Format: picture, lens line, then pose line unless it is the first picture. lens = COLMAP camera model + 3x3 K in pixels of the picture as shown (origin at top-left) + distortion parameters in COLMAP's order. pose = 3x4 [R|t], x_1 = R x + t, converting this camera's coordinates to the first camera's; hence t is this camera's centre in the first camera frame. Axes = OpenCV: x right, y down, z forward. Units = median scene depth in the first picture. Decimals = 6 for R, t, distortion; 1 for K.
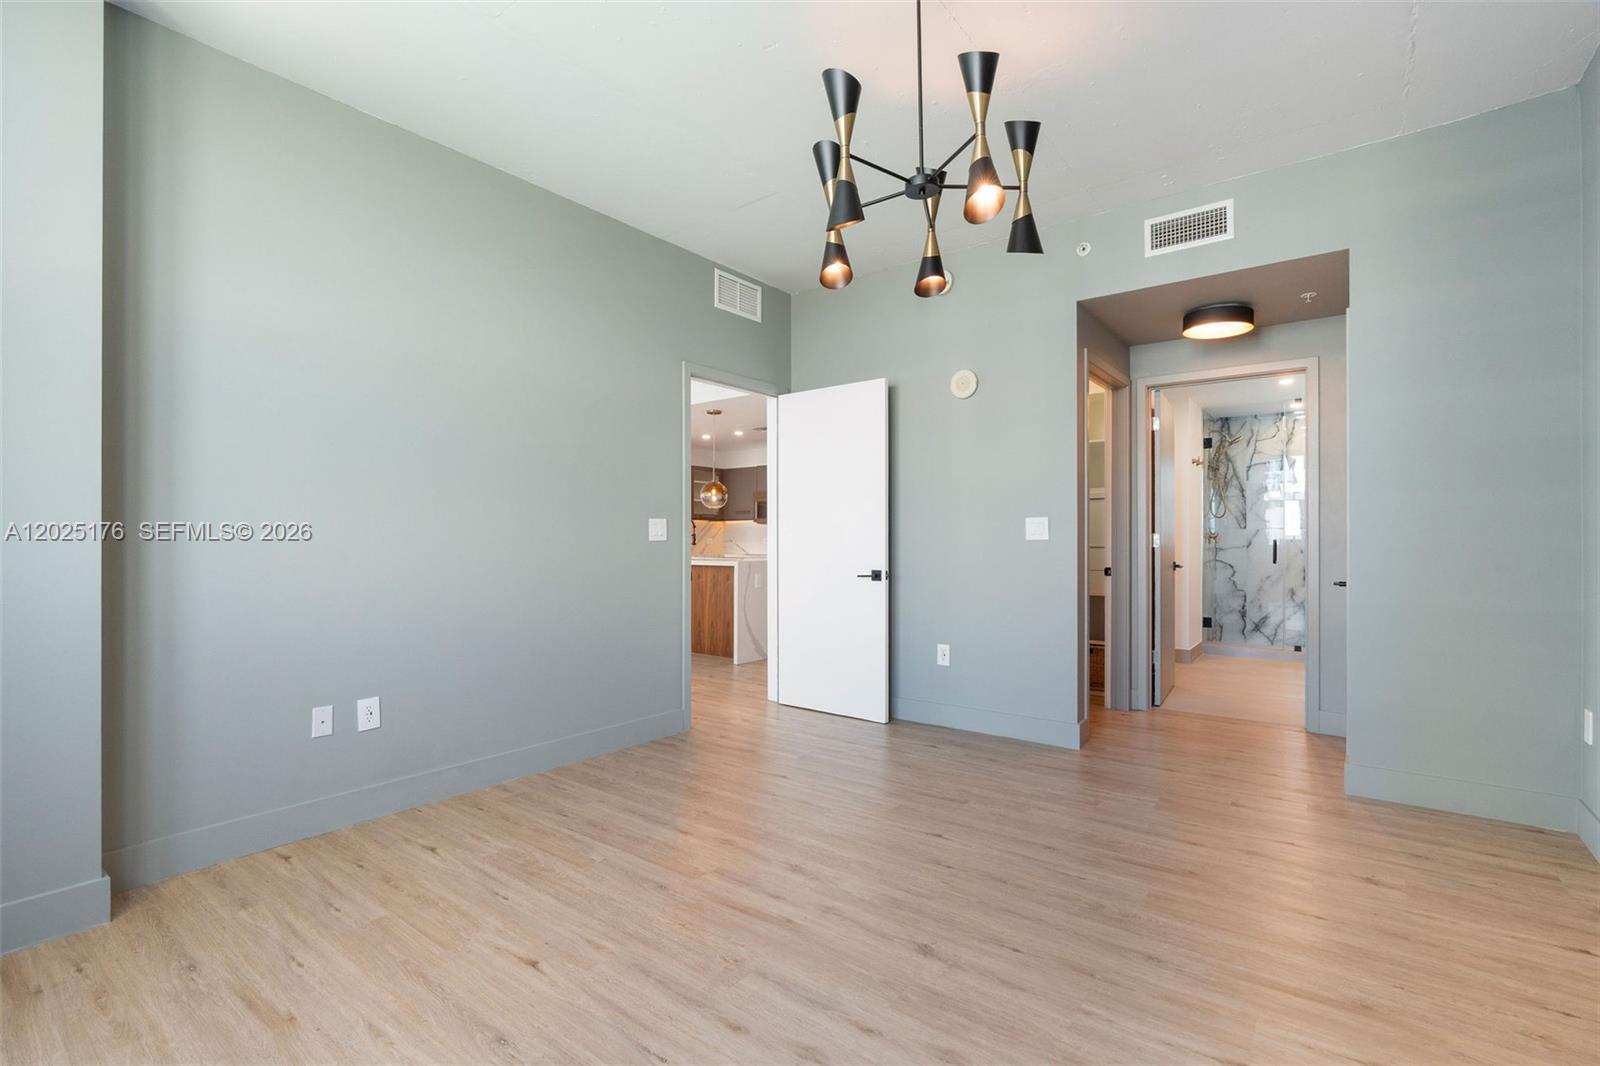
lens RADIAL K [[716.2, 0, 798.9], [0, 716.2, 539.3], [0, 0, 1]] dist [-0.002049, 0.000250]
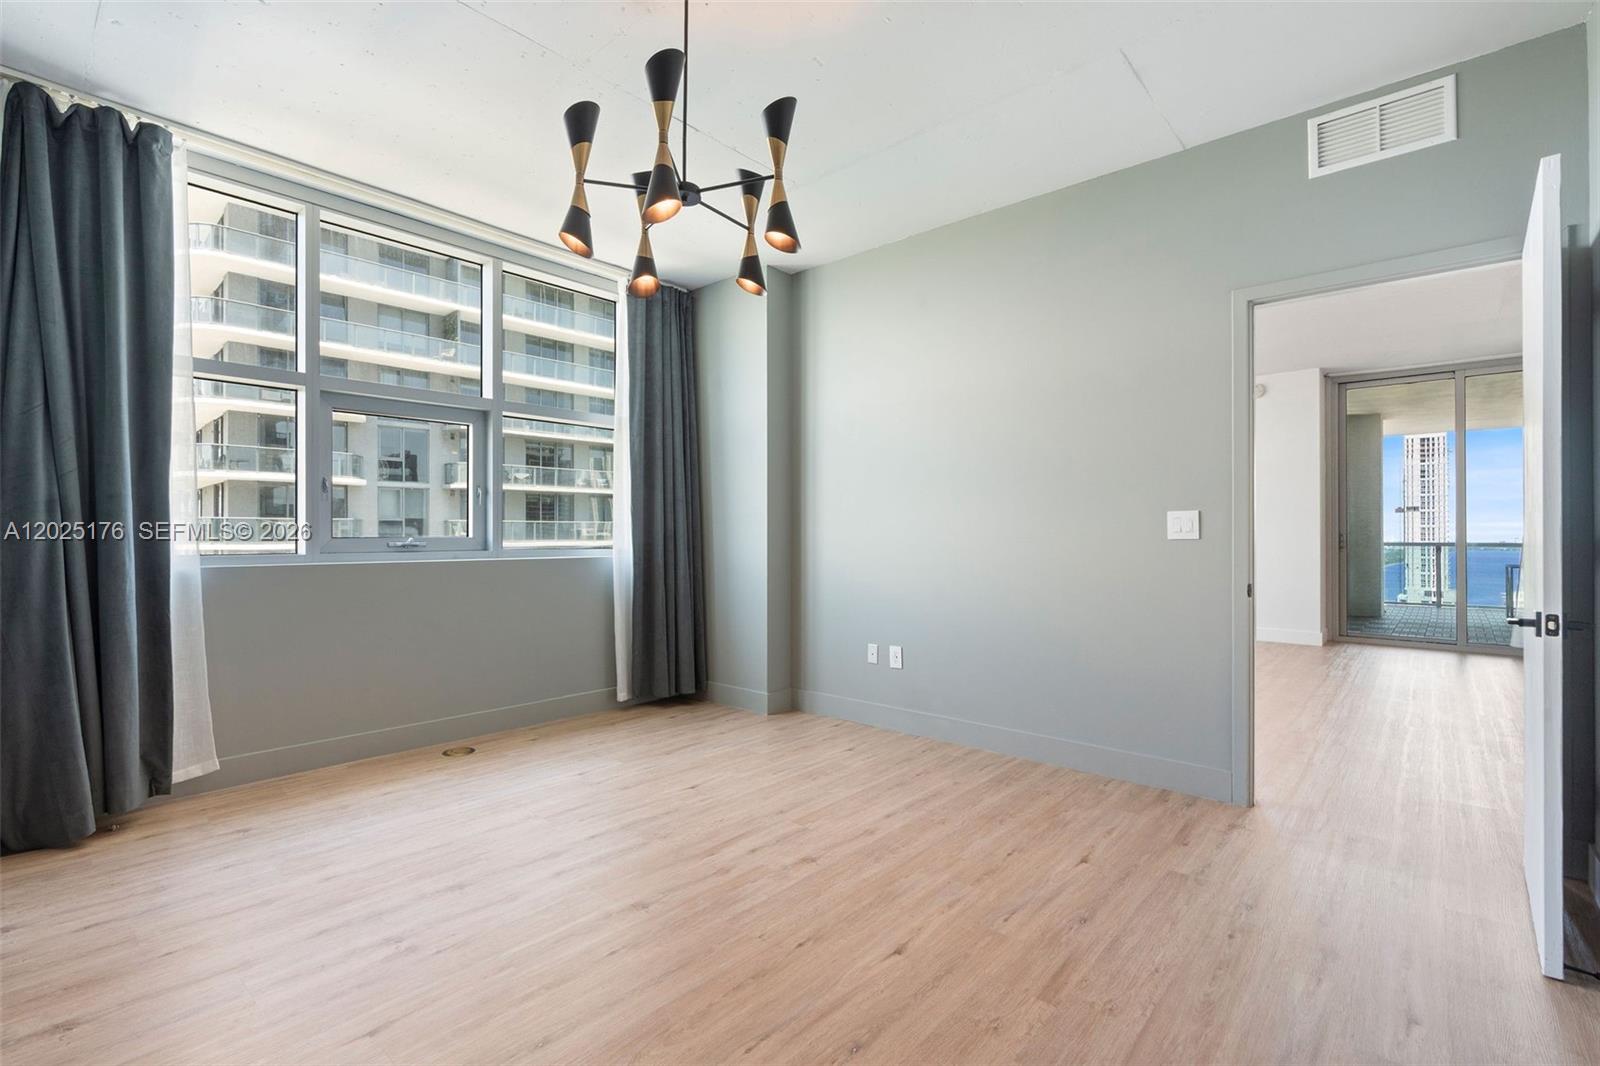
lens RADIAL K [[732.1, 0, 802.7], [0, 732.1, 532.7], [0, 0, 1]] dist [-0.008157, -0.000102]
pose [[-0.066167, -0.003647, -0.997802, 0.955660], [-0.000903, 0.999993, -0.003595, -0.001806], [0.997808, 0.000663, -0.066170, 0.980571]]
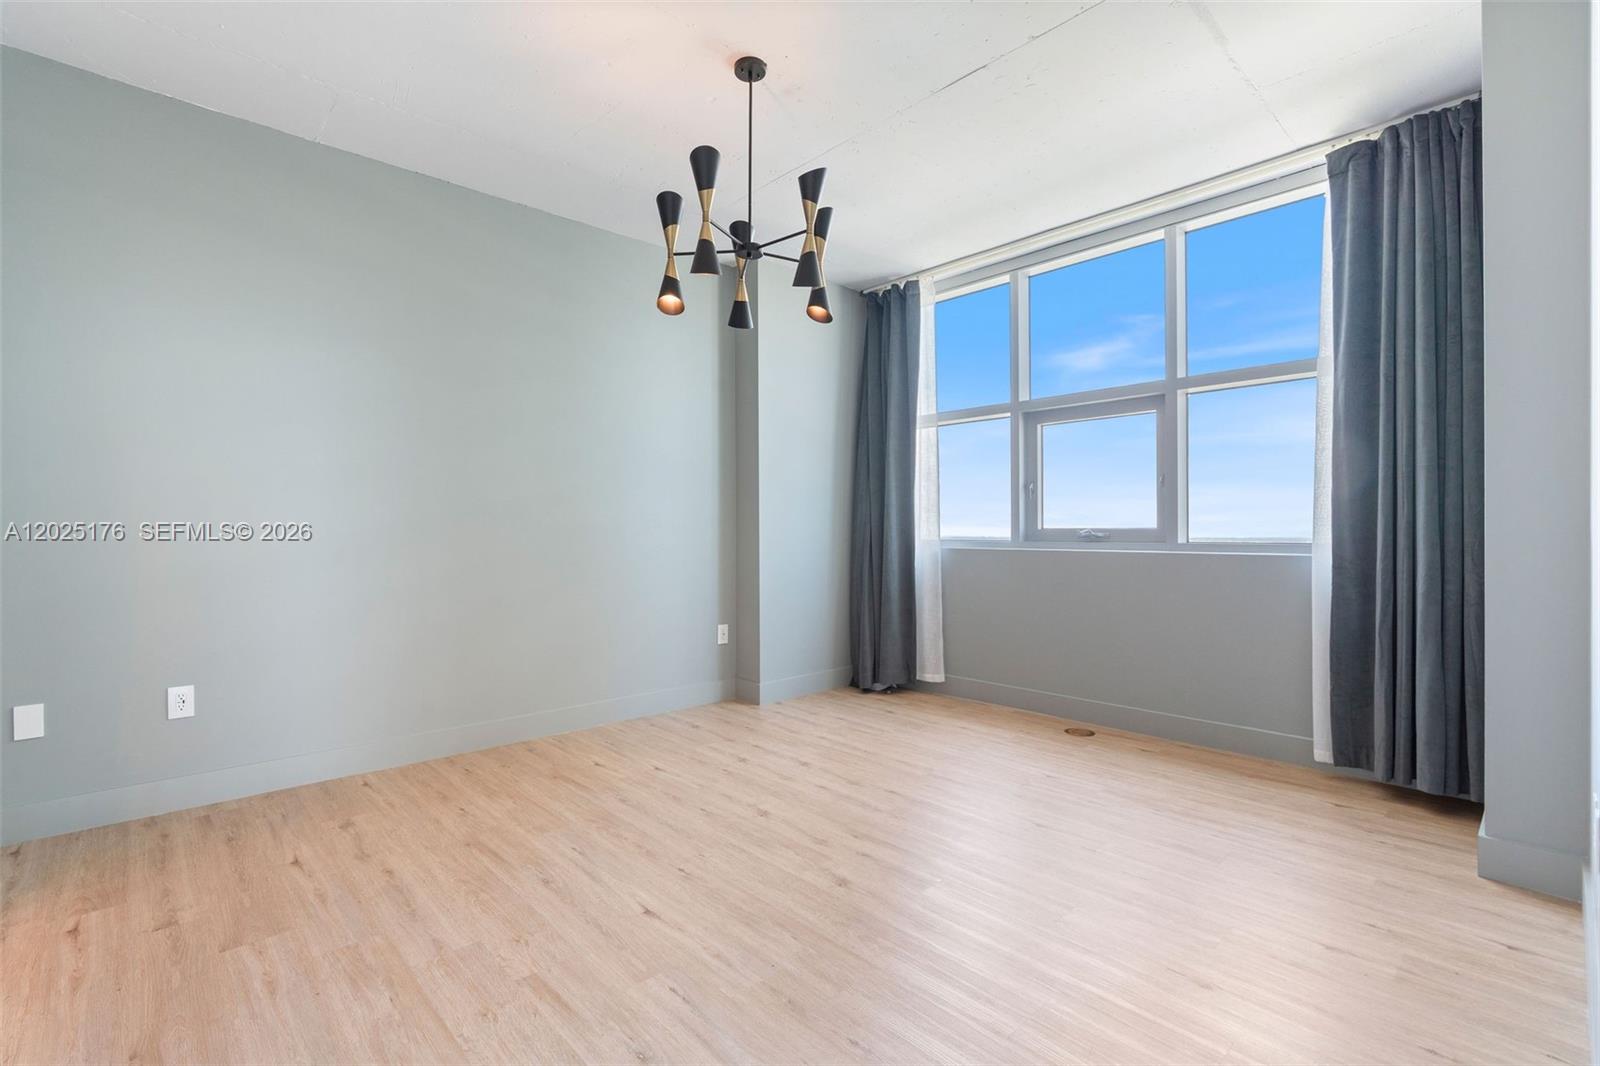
lens RADIAL K [[723.2, 0, 781.3], [0, 723.2, 535.6], [0, 0, 1]] dist [-0.003001, -0.000101]
pose [[-0.983201, 0.001833, 0.182516, -0.092023], [0.003469, 0.999957, 0.008641, 0.001824], [-0.182492, 0.009129, -0.983165, 1.785116]]
